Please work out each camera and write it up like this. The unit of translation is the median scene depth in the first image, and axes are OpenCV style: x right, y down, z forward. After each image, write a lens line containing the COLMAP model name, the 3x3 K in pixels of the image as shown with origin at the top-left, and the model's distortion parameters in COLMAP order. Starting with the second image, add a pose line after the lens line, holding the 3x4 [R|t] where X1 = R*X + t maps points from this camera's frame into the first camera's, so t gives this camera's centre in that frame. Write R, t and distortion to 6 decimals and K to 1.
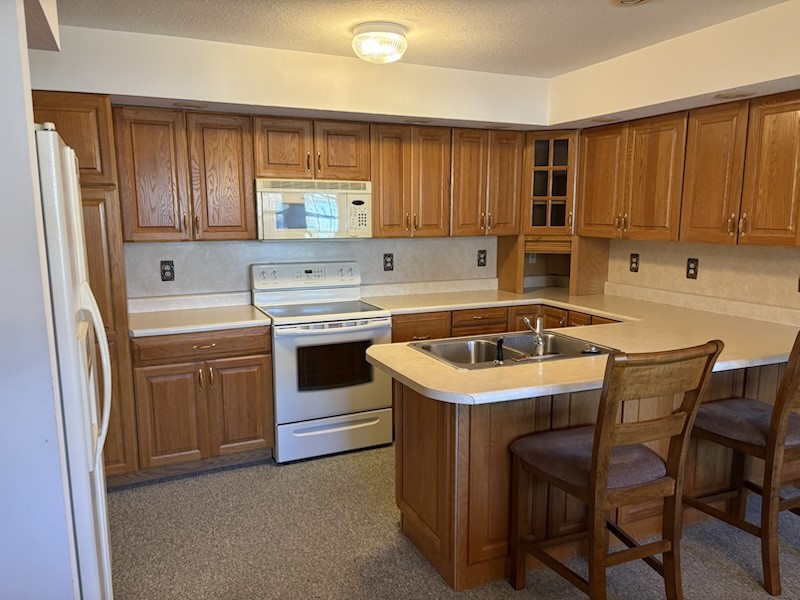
lens RADIAL K [[606.0, 0, 407.6], [0, 606.0, 306.9], [0, 0, 1]] dist [0.062446, -0.080923]
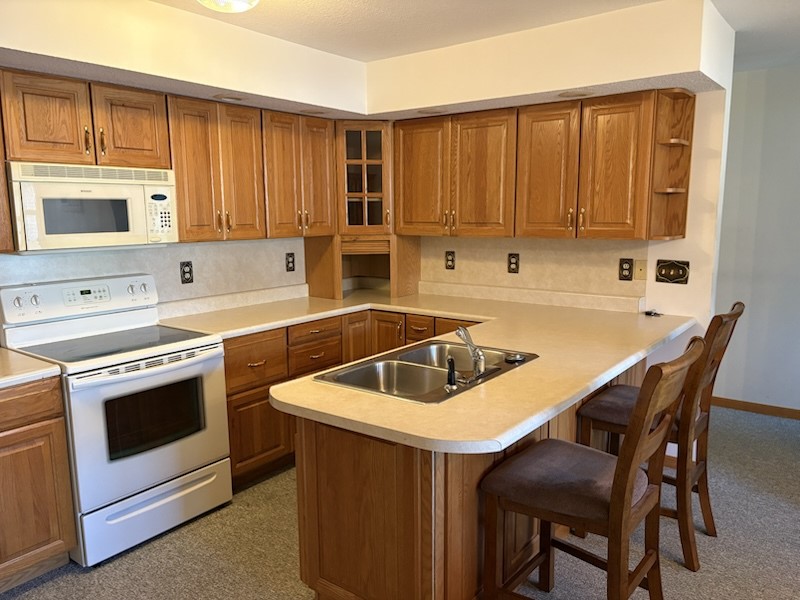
lens RADIAL K [[606.0, 0, 402.0], [0, 606.0, 304.8], [0, 0, 1]] dist [0.062446, -0.080923]
pose [[0.878835, -0.081610, 0.470094, -0.188216], [0.082113, 0.996433, 0.019475, -0.028333], [-0.470006, 0.021486, 0.882401, 0.187661]]
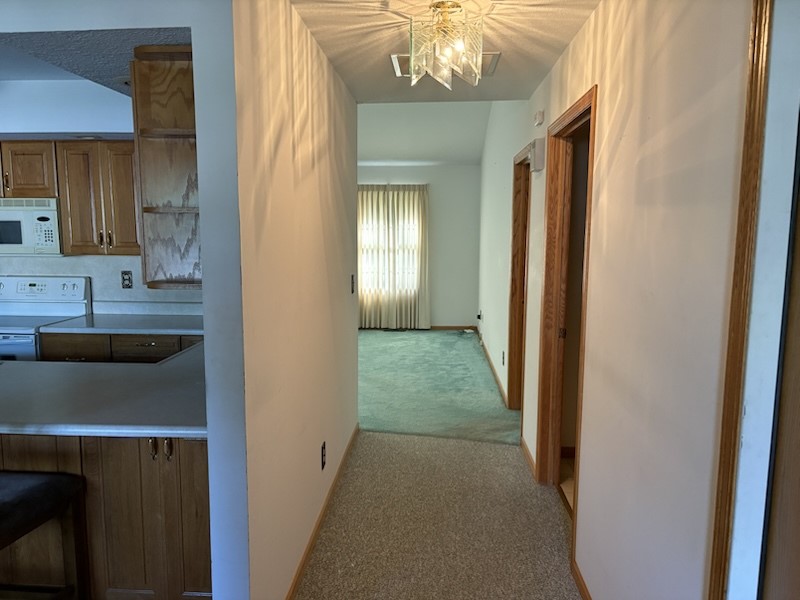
lens RADIAL K [[606.0, 0, 397.5], [0, 606.0, 295.9], [0, 0, 1]] dist [0.062446, -0.080923]
pose [[0.880955, 0.057792, -0.469658, 0.941913], [-0.078039, 0.996668, -0.023739, -0.067749], [0.466721, 0.057564, 0.882529, 0.389736]]
